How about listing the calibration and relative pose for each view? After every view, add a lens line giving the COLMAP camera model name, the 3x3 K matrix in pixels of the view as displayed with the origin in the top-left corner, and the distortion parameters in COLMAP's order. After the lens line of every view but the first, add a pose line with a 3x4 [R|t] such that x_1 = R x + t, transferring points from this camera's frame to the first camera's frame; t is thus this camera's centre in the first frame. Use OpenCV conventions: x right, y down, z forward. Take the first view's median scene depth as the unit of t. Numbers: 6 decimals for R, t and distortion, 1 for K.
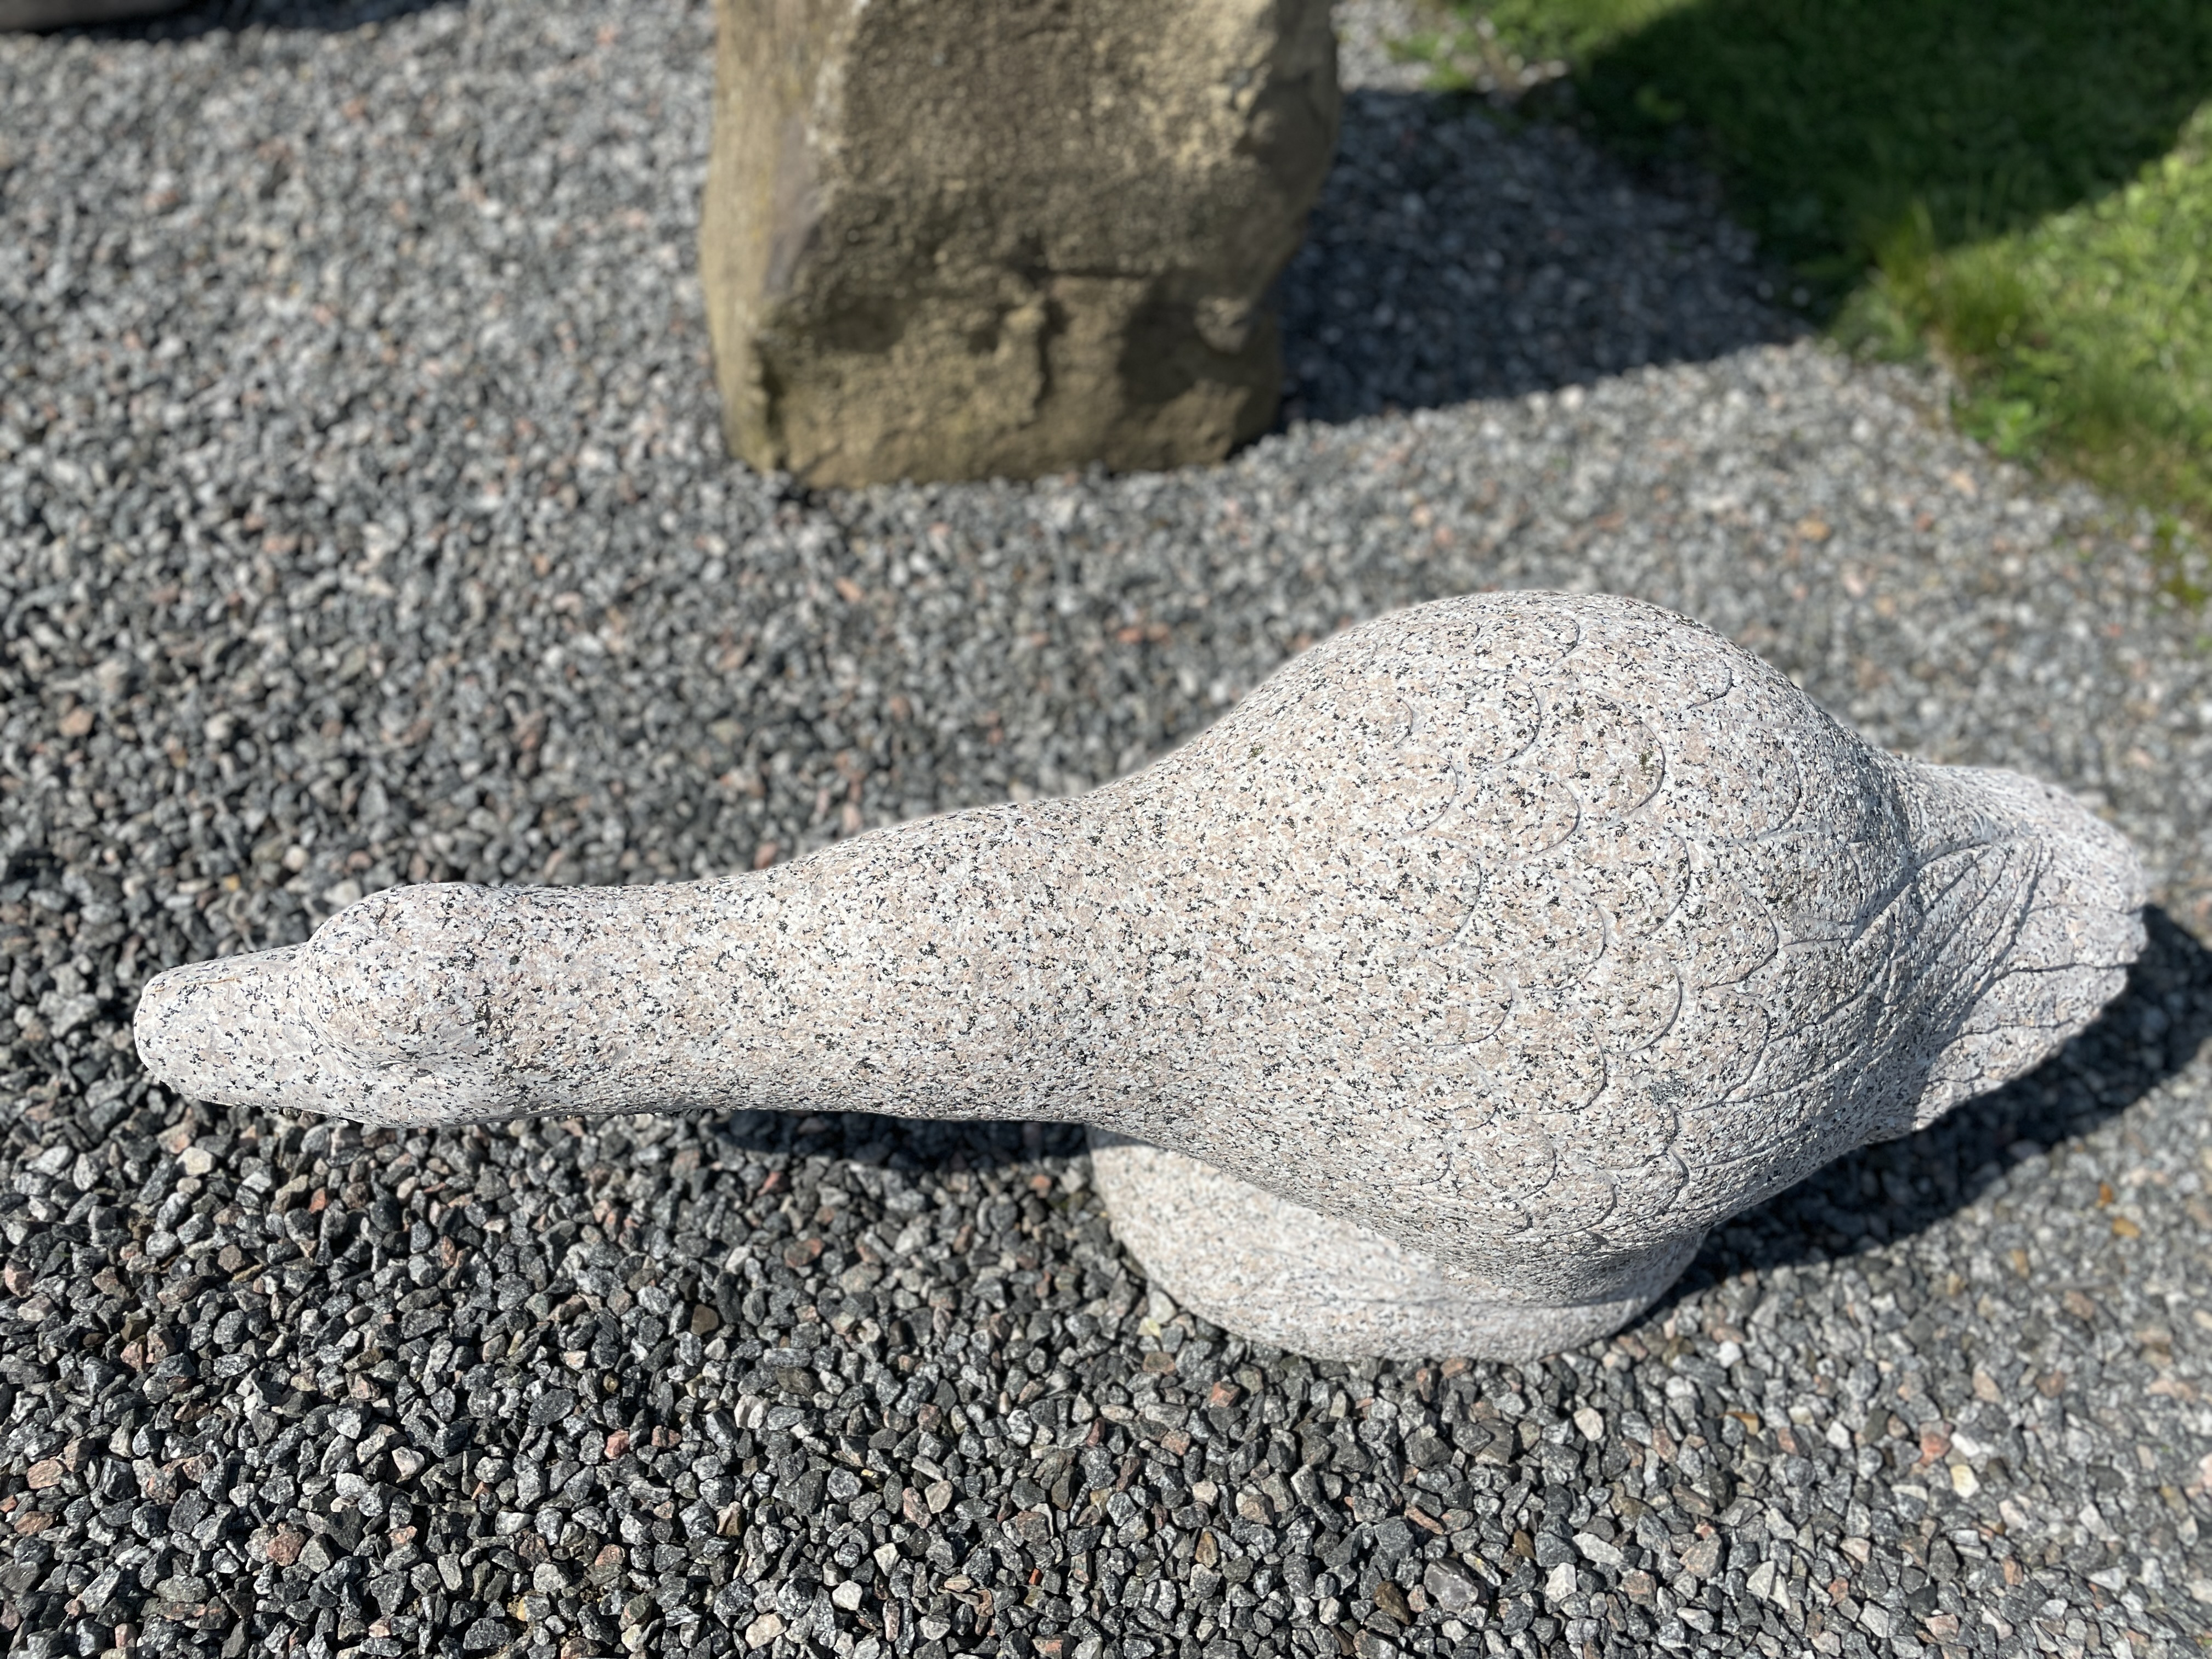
lens RADIAL K [[1642.6, 0, 1106.6], [0, 1642.6, 824.9], [0, 0, 1]] dist [0.082357, -0.108551]
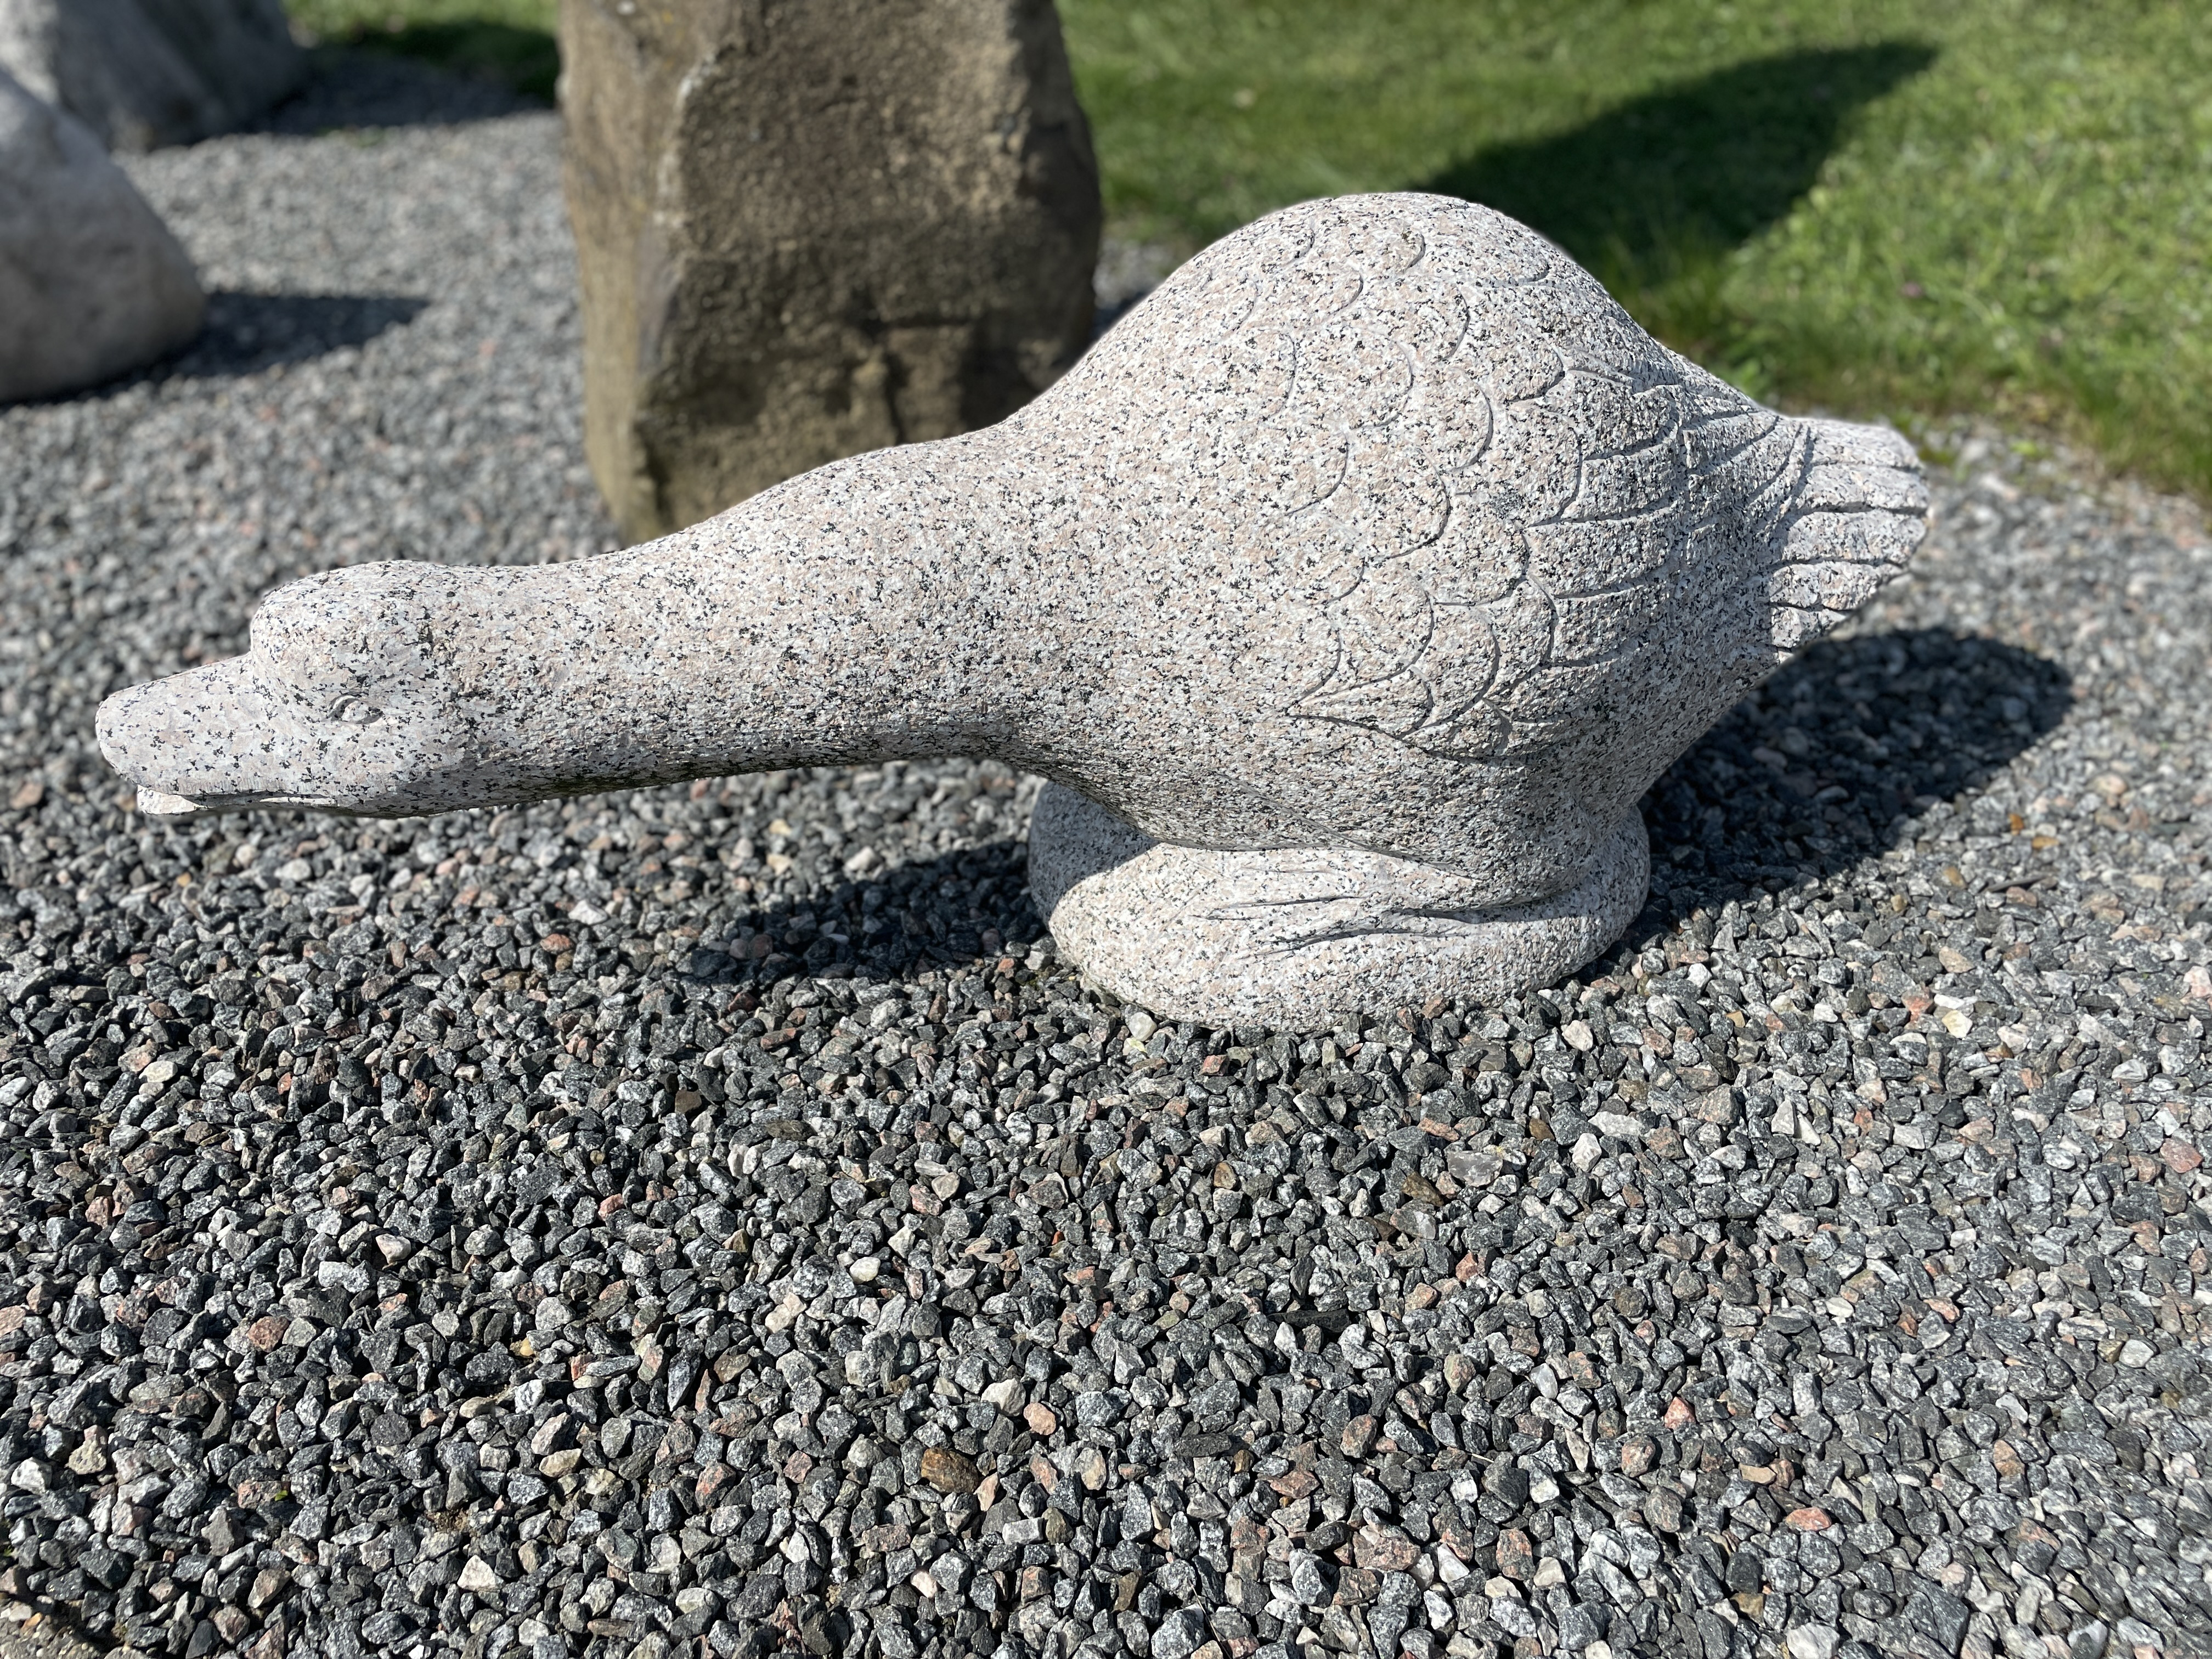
lens RADIAL K [[1643.4, 0, 1113.1], [0, 1643.4, 823.2], [0, 0, 1]] dist [0.083115, -0.110607]
pose [[0.978960, -0.193932, 0.063466, -0.024424], [0.204051, 0.931649, -0.300656, 0.500946], [-0.000821, 0.307280, 0.951619, 0.008780]]
